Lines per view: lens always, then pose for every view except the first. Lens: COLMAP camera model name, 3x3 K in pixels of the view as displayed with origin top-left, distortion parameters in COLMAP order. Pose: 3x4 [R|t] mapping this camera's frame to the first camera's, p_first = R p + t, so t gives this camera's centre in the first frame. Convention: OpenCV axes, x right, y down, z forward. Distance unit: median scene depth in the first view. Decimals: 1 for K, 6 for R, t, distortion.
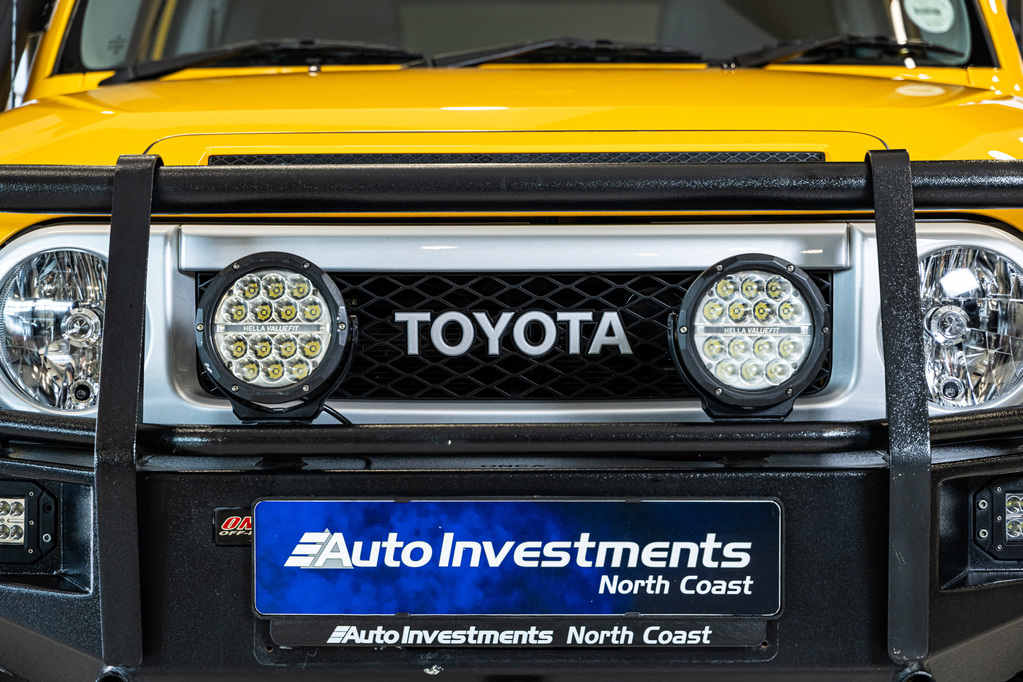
lens RADIAL K [[2188.3, 0, 514.1], [0, 2188.3, 344.4], [0, 0, 1]] dist [-0.003038, 0.000000]
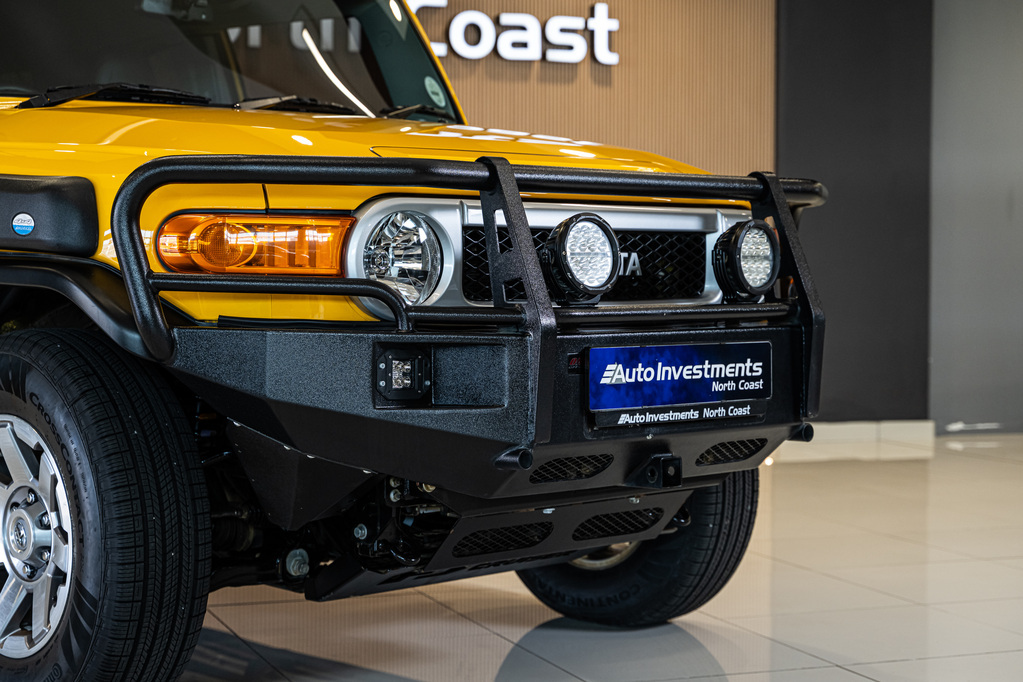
lens RADIAL K [[1915.0, 0, 509.9], [0, 1915.0, 332.8], [0, 0, 1]] dist [-0.001668, 0.000000]
pose [[0.713279, -0.017816, 0.700654, -1.285432], [0.036115, 0.999283, -0.011356, 0.074365], [-0.699949, 0.033404, 0.713411, -0.096178]]
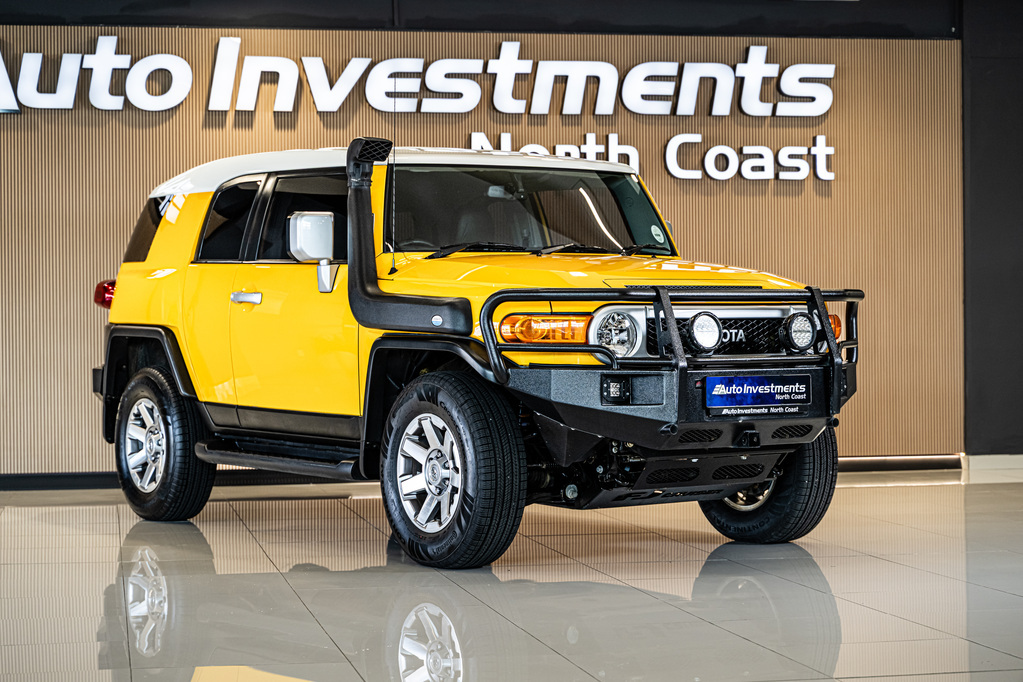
lens RADIAL K [[2188.3, 0, 512.3], [0, 2188.3, 342.3], [0, 0, 1]] dist [-0.003038, 0.000000]
pose [[0.819667, -0.006203, 0.572807, -2.561999], [0.041039, 0.998008, -0.047917, 0.179548], [-0.571369, 0.062783, 0.818288, -1.912638]]
